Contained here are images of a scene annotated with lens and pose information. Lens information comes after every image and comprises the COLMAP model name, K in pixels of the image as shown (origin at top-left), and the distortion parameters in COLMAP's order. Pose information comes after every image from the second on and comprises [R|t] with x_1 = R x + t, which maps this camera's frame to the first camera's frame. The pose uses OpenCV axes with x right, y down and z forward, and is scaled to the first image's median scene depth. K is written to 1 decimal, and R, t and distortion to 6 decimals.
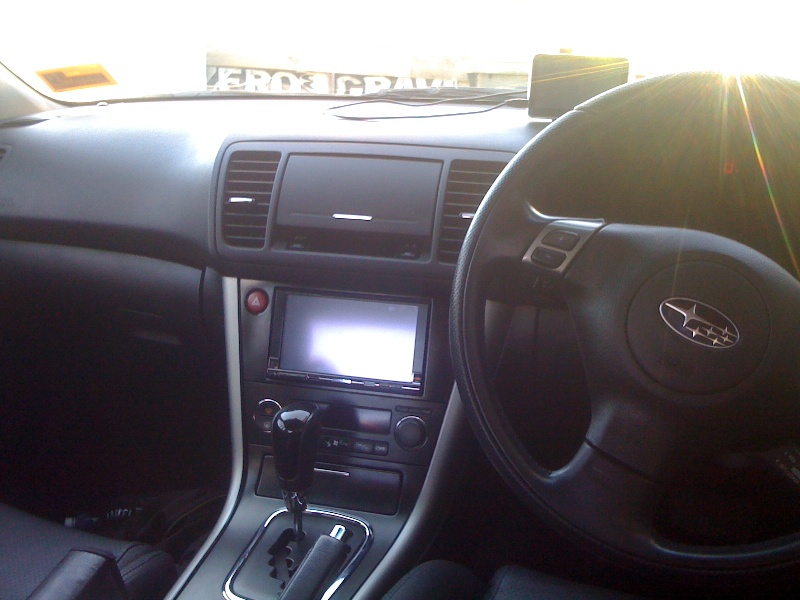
lens RADIAL K [[790.2, 0, 400.0], [0, 790.2, 300.0], [0, 0, 1]] dist [0.046769, -0.292203]
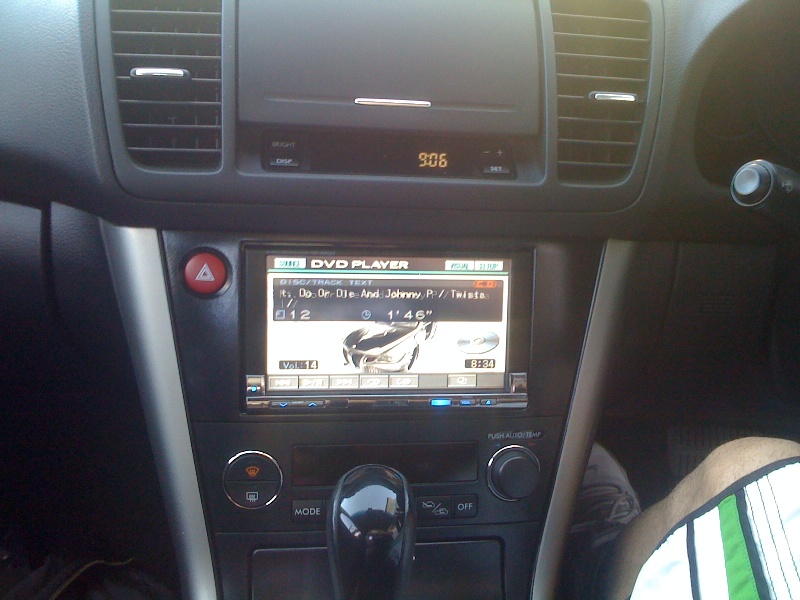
lens RADIAL K [[790.2, 0, 400.0], [0, 790.2, 300.0], [0, 0, 1]] dist [0.046769, -0.292203]
pose [[0.927314, -0.107836, 0.358413, -0.254882], [0.055681, 0.986687, 0.152803, -0.054155], [-0.370119, -0.121740, 0.920973, 0.481931]]
